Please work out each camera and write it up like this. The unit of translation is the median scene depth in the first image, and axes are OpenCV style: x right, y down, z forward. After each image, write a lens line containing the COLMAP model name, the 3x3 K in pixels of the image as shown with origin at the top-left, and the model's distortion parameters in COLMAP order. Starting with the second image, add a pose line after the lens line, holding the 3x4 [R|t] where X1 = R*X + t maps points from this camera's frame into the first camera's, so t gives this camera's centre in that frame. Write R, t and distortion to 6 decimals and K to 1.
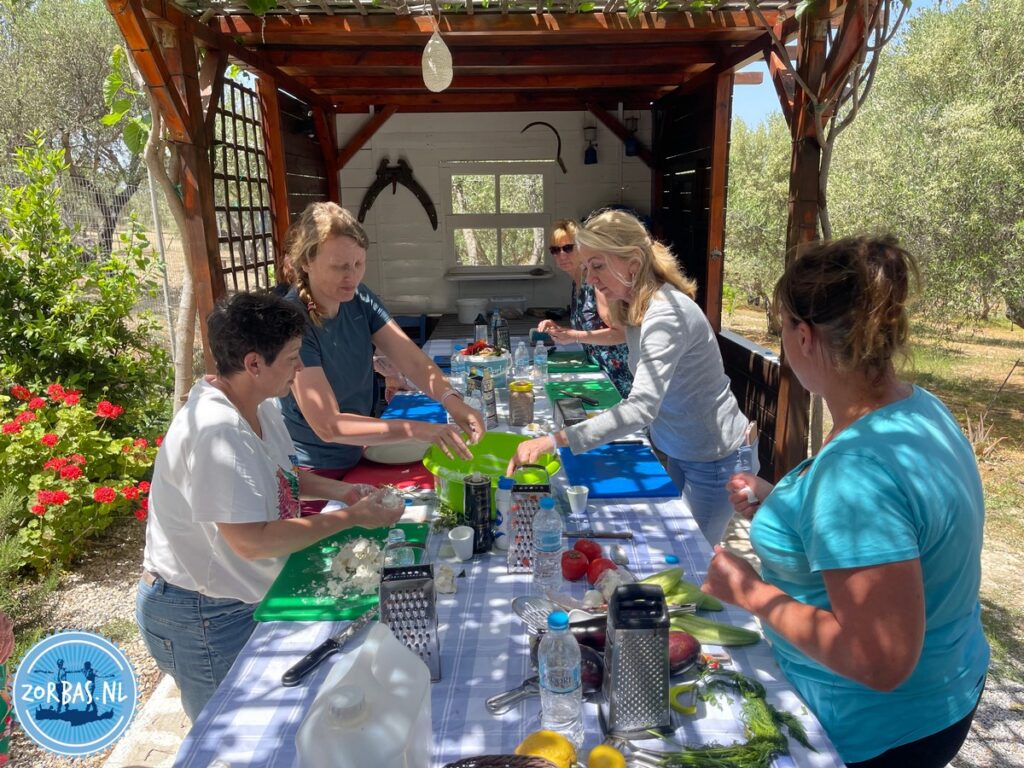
lens RADIAL K [[748.3, 0, 512.0], [0, 748.3, 384.0], [0, 0, 1]] dist [0.022651, -0.065914]
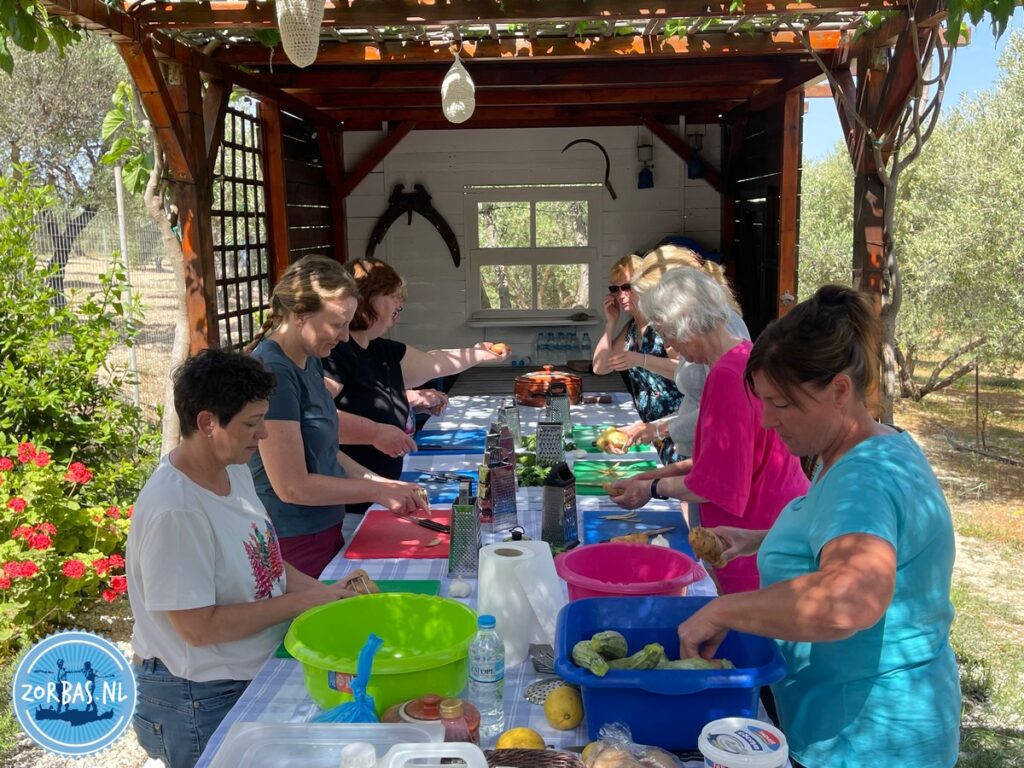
lens RADIAL K [[1019.4, 0, 512.0], [0, 1019.4, 384.0], [0, 0, 1]] dist [0.002705, -0.007698]
pose [[0.998617, 0.006785, -0.052144, 0.018531], [-0.010795, 0.996972, -0.077014, 0.011287], [0.051464, 0.077471, 0.995666, -0.119018]]
